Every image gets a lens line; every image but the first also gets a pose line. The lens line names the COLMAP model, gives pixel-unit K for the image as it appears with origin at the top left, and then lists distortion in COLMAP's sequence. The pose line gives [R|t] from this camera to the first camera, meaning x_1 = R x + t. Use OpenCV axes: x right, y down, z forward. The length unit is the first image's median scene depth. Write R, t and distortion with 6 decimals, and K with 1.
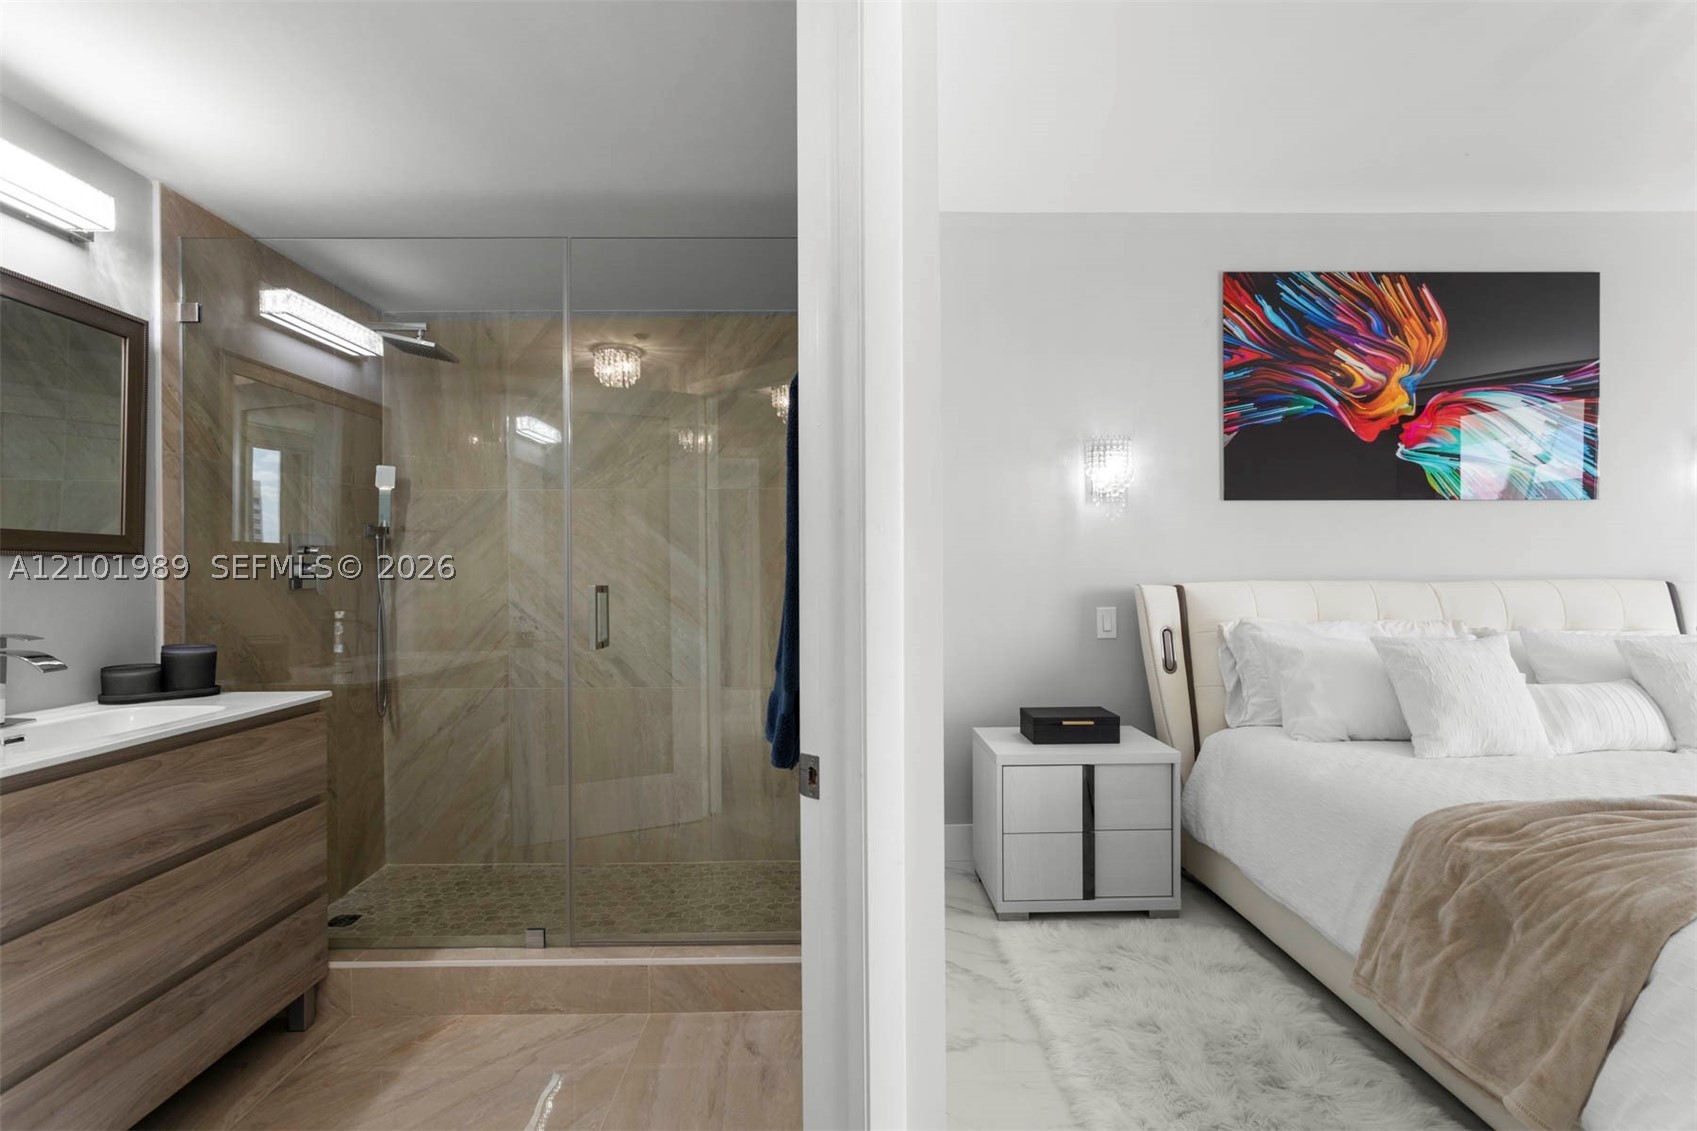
lens RADIAL K [[869.0, 0, 848.3], [0, 869.0, 586.9], [0, 0, 1]] dist [-0.001969, 0.001612]
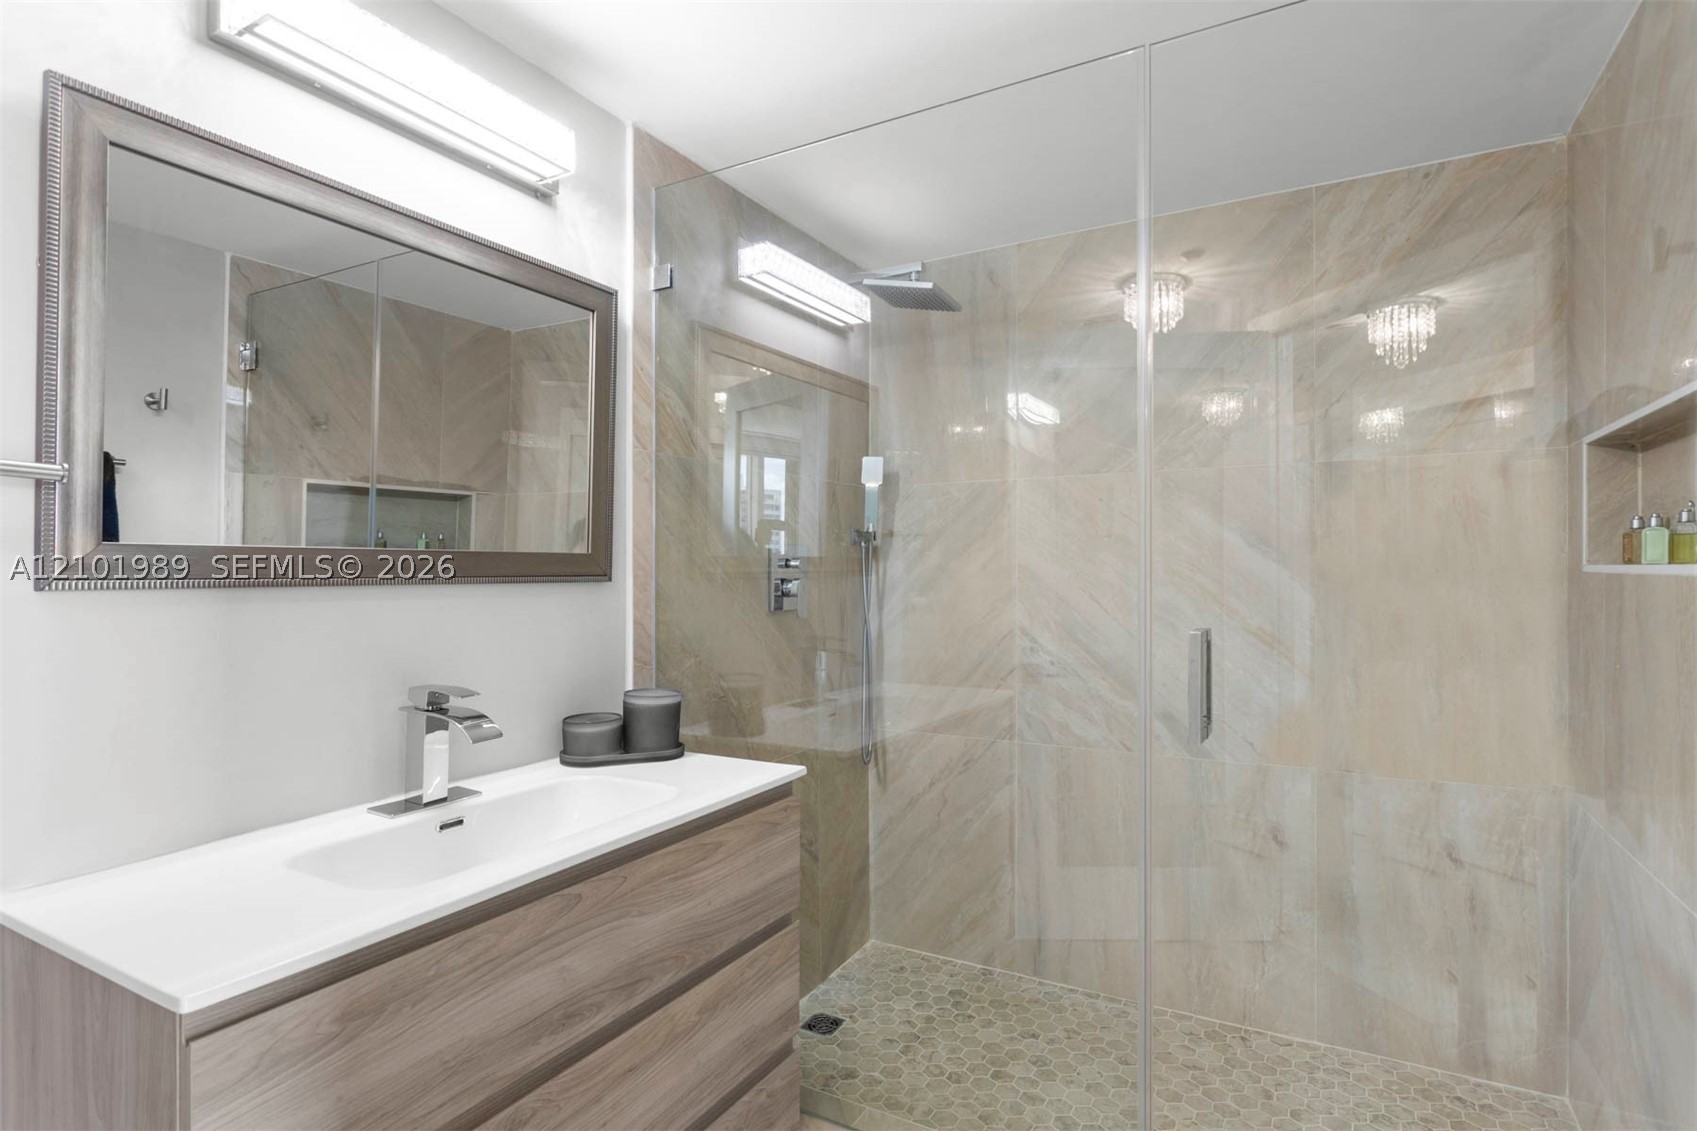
lens RADIAL K [[872.9, 0, 844.5], [0, 872.9, 574.8], [0, 0, 1]] dist [-0.004659, 0.000151]
pose [[0.868716, 0.002933, -0.495301, -0.182933], [-0.005446, 0.999979, -0.003631, -0.031336], [0.495280, 0.005852, 0.868714, 0.337399]]
